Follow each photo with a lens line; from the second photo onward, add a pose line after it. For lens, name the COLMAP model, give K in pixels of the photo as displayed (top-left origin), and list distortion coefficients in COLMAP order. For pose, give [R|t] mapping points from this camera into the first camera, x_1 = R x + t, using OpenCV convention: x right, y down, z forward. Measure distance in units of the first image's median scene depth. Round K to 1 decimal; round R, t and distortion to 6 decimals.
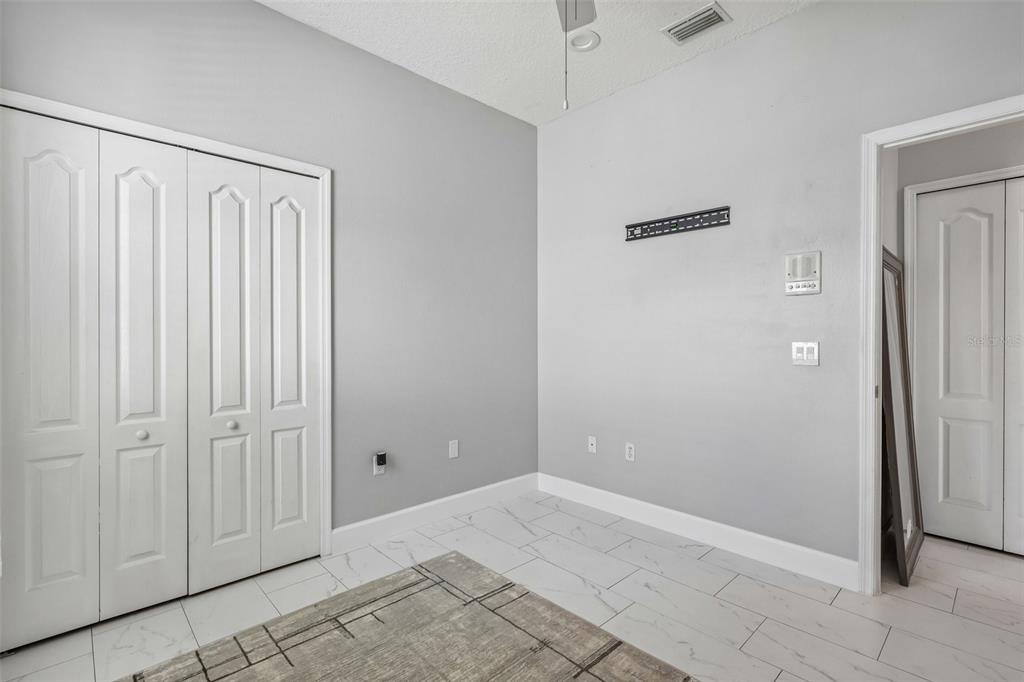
lens RADIAL K [[474.4, 0, 517.3], [0, 474.4, 337.0], [0, 0, 1]] dist [-0.005748, 0.002194]
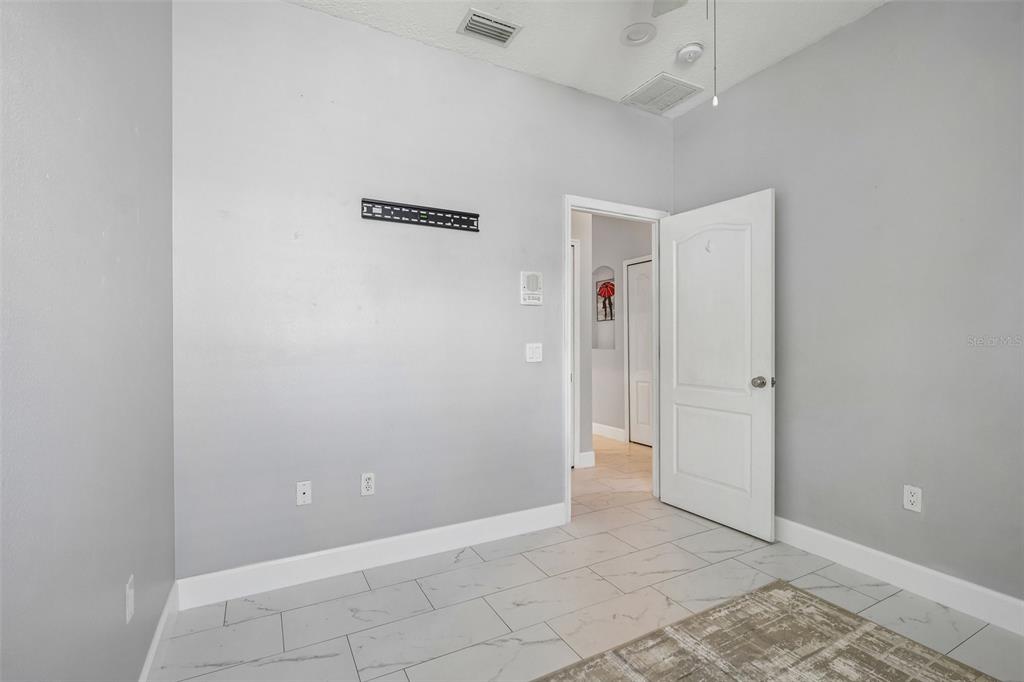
lens RADIAL K [[474.4, 0, 511.3], [0, 474.4, 335.3], [0, 0, 1]] dist [-0.005748, 0.002194]
pose [[0.264184, 0.000256, 0.964472, -0.548555], [-0.005466, 0.999984, 0.001232, -0.011611], [-0.964457, -0.005598, 0.264182, 0.654911]]
